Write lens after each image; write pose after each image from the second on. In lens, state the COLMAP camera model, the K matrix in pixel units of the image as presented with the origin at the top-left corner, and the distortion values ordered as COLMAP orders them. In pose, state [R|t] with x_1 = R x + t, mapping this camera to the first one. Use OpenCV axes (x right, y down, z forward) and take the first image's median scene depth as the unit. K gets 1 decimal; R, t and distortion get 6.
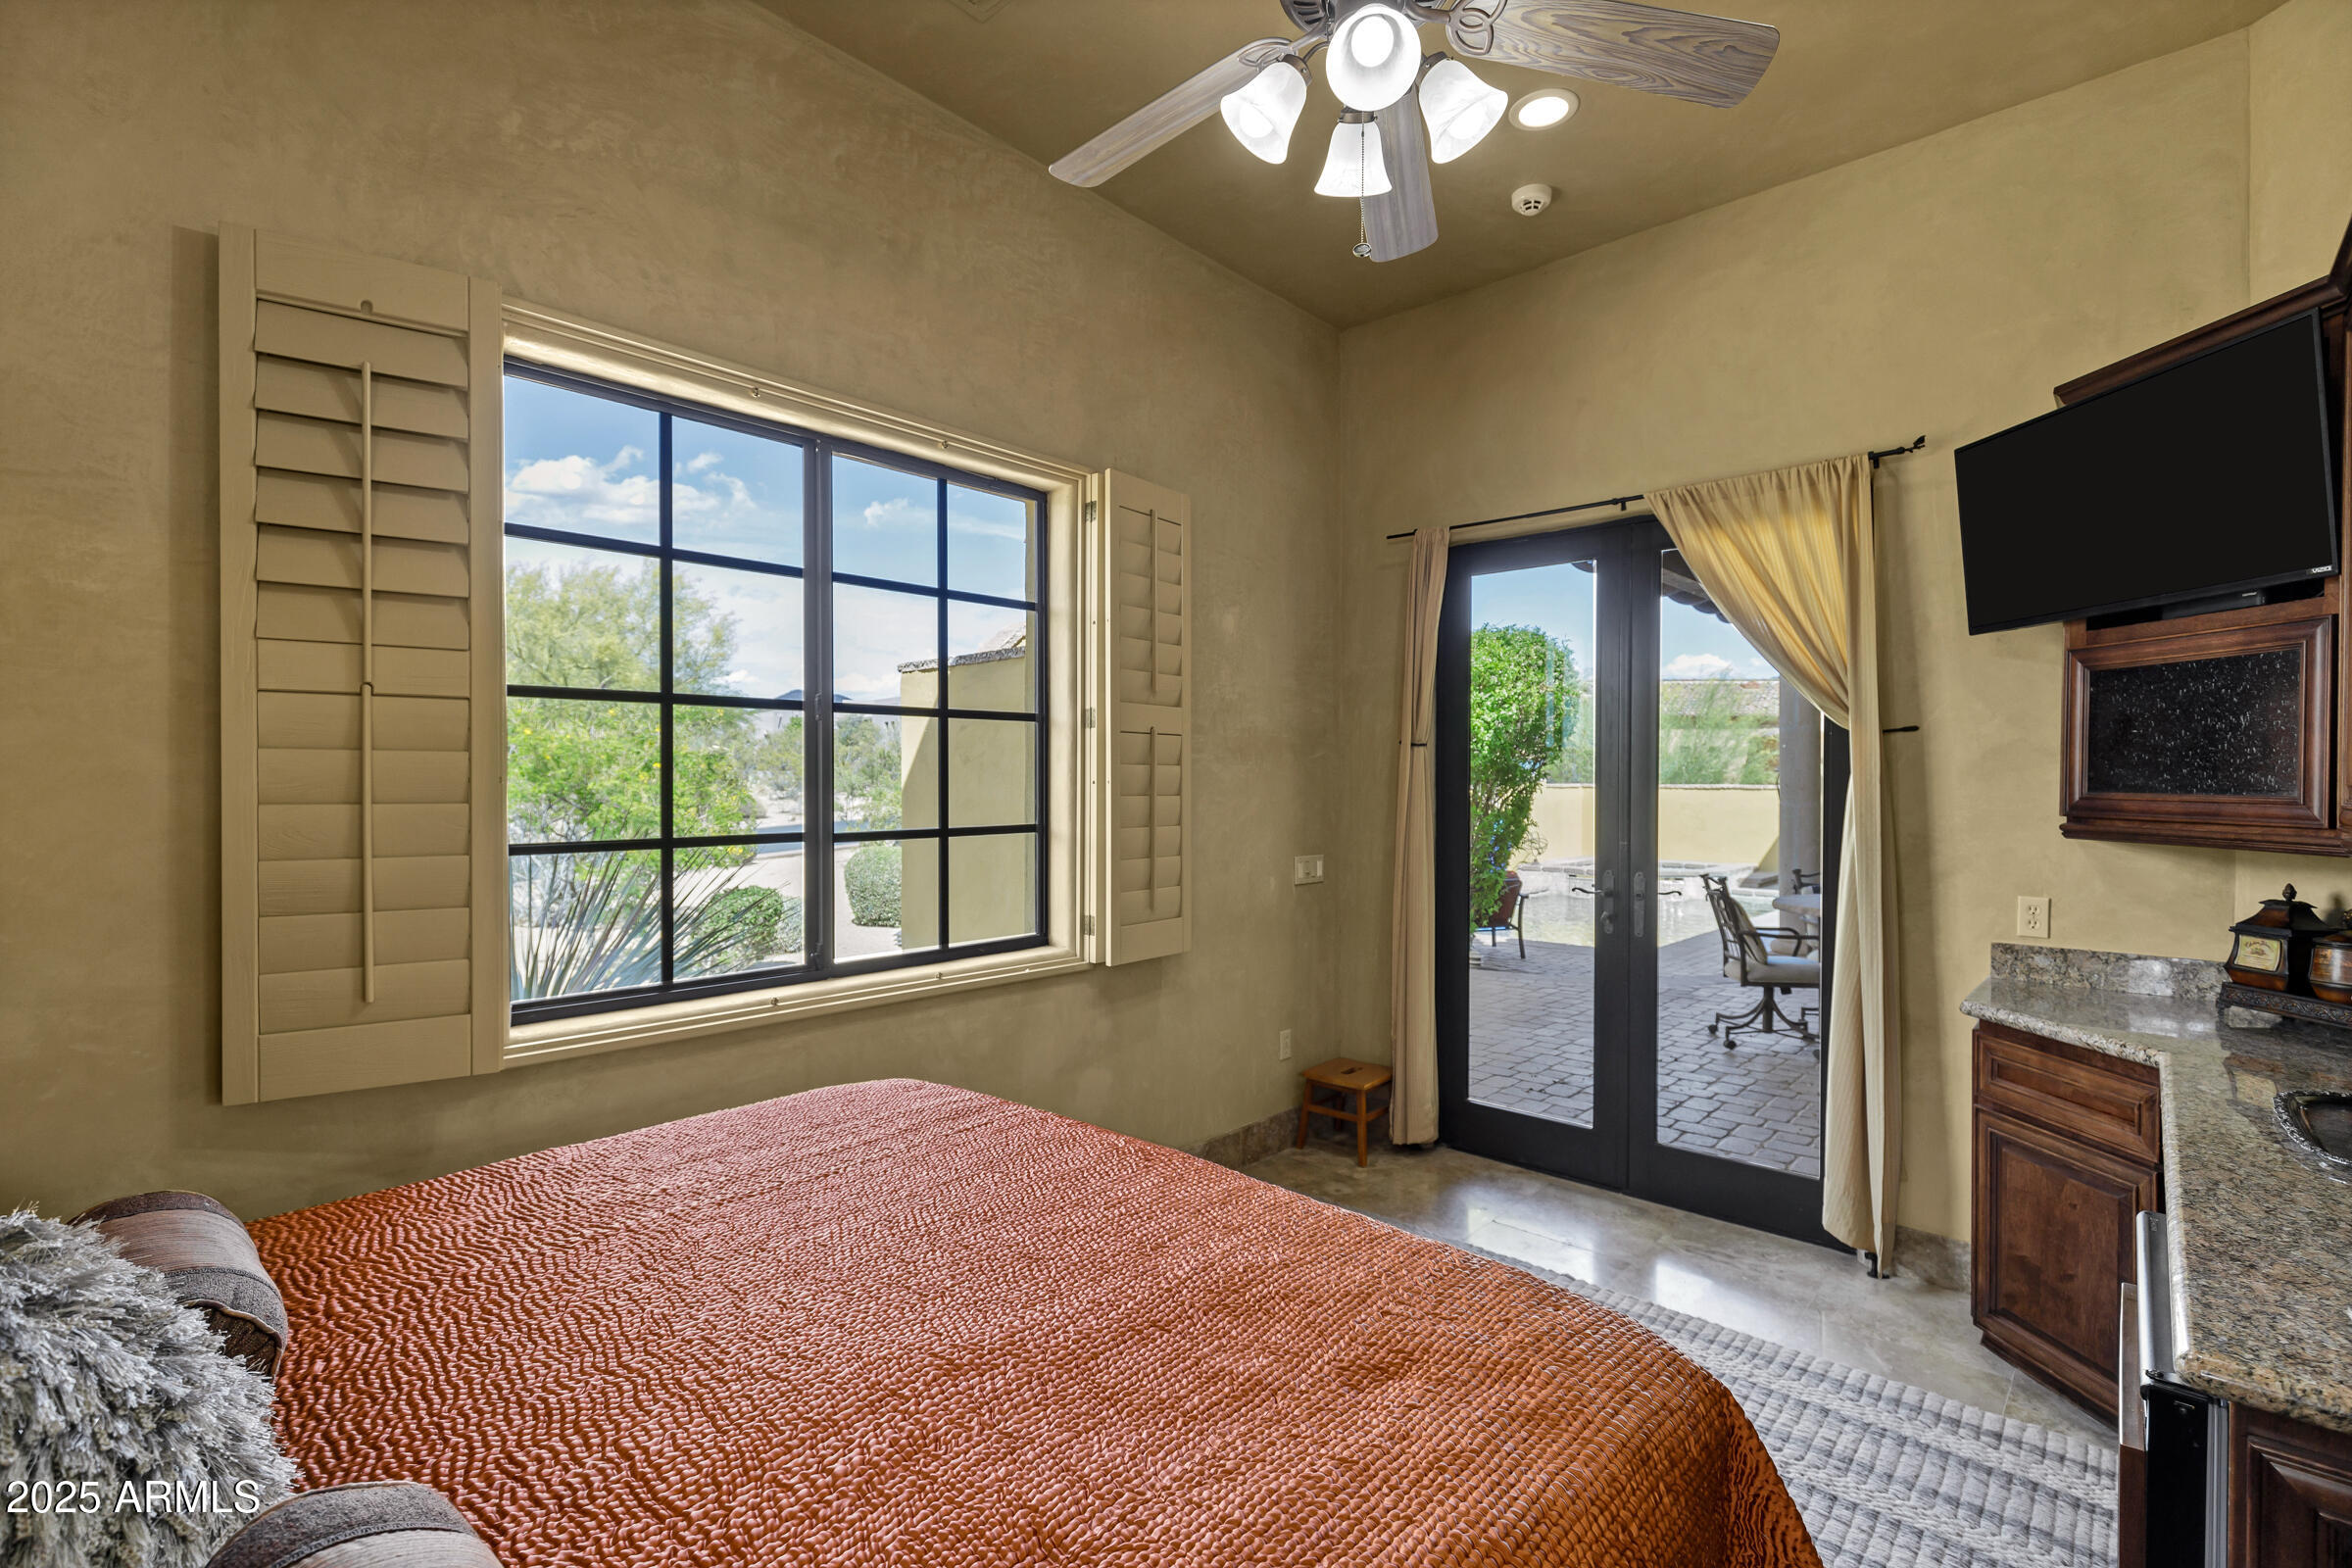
lens RADIAL K [[1085.4, 0, 1187.7], [0, 1085.4, 785.0], [0, 0, 1]] dist [0.001843, 0.000343]
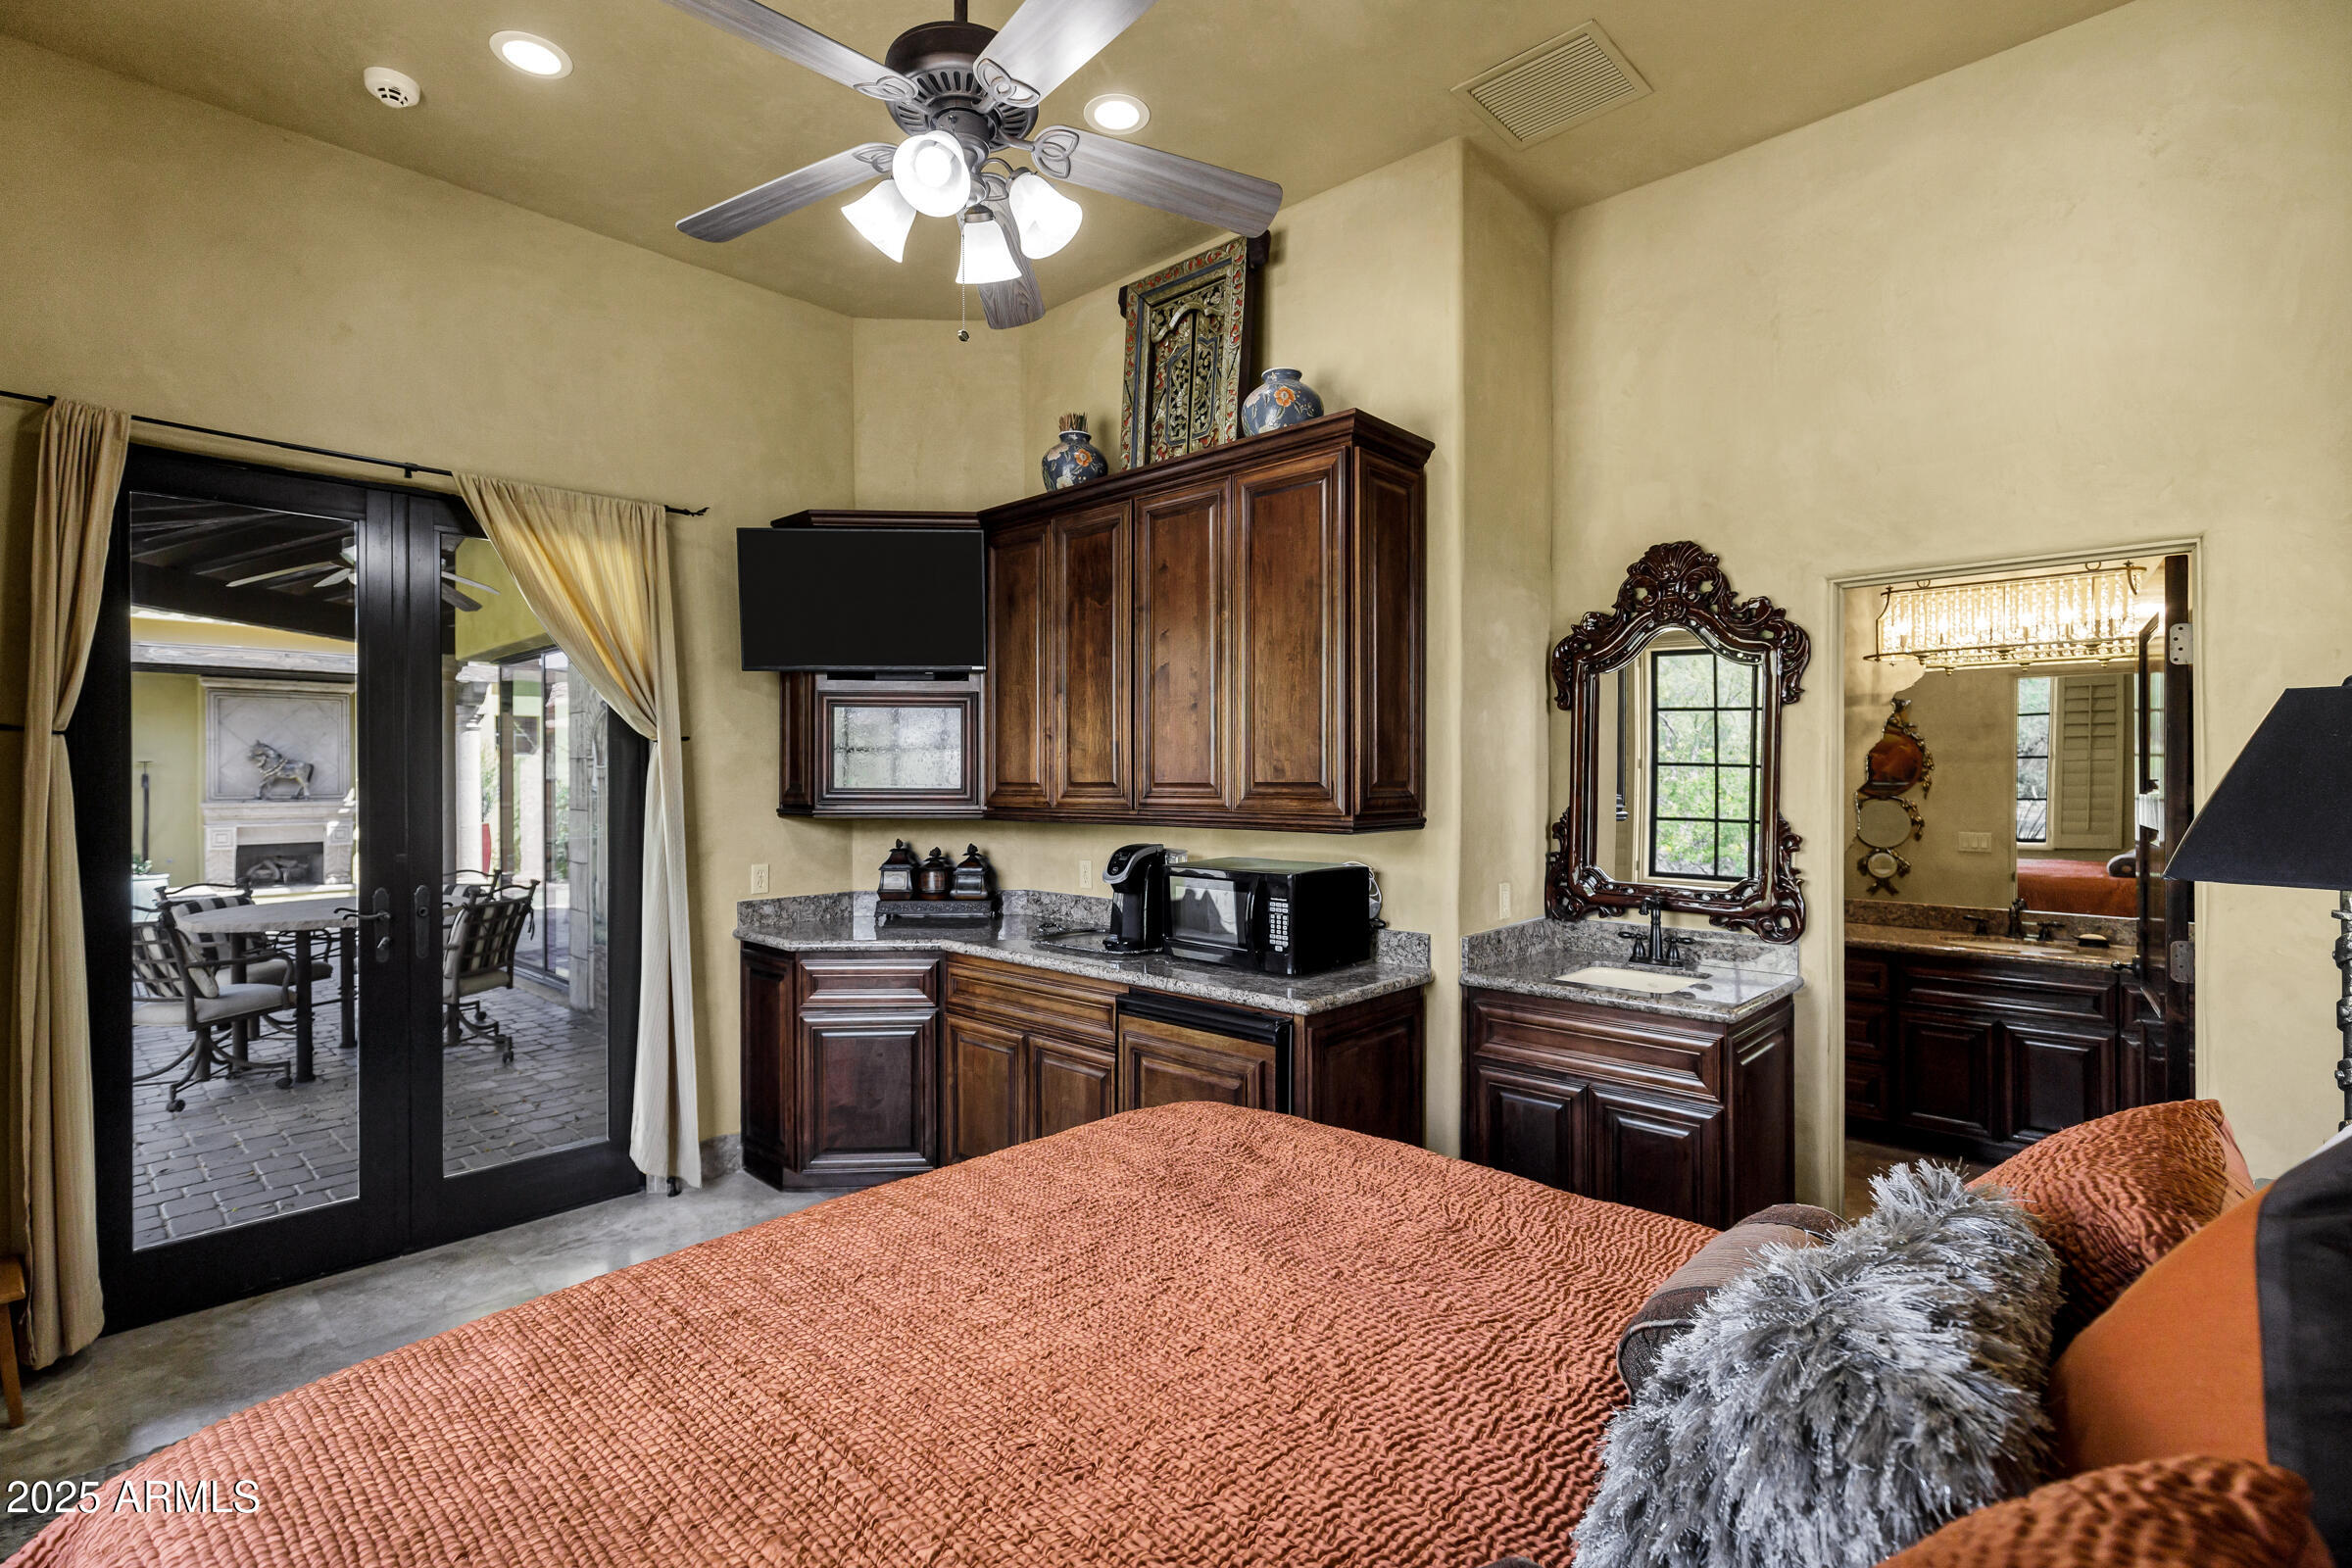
lens RADIAL K [[1085.4, 0, 1194.3], [0, 1085.4, 772.8], [0, 0, 1]] dist [0.001843, 0.000343]
pose [[-0.003260, -0.005453, 0.999980, -0.540991], [0.009569, 0.999939, 0.005484, -0.013530], [-0.999949, 0.009587, -0.003207, 0.410396]]
